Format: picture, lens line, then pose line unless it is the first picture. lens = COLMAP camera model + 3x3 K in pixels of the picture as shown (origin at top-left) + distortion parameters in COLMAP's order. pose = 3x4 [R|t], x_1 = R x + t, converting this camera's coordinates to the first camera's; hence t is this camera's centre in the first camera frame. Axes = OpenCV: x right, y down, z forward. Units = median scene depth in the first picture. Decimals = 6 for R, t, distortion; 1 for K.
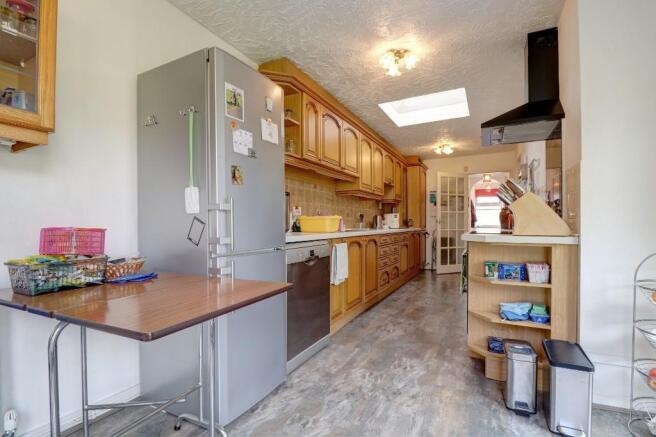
lens RADIAL K [[308.6, 0, 328.9], [0, 308.6, 224.7], [0, 0, 1]] dist [-0.001442, -0.001539]
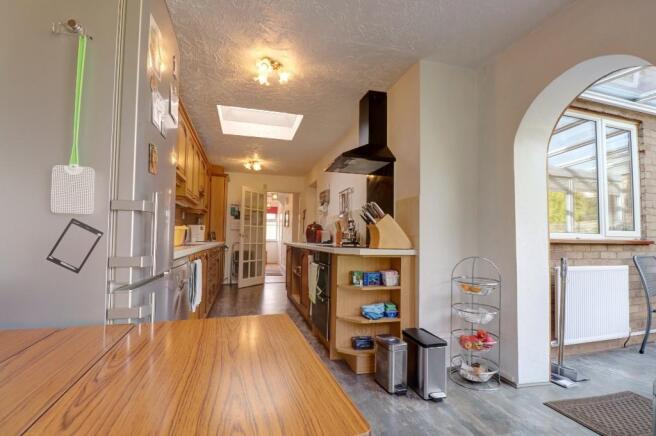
lens RADIAL K [[308.6, 0, 329.4], [0, 308.6, 223.2], [0, 0, 1]] dist [-0.001442, -0.001539]
pose [[0.729426, 0.048505, 0.682338, -0.329100], [-0.015760, 0.998410, -0.054126, 0.002413], [-0.683878, 0.028727, 0.729030, 0.199629]]
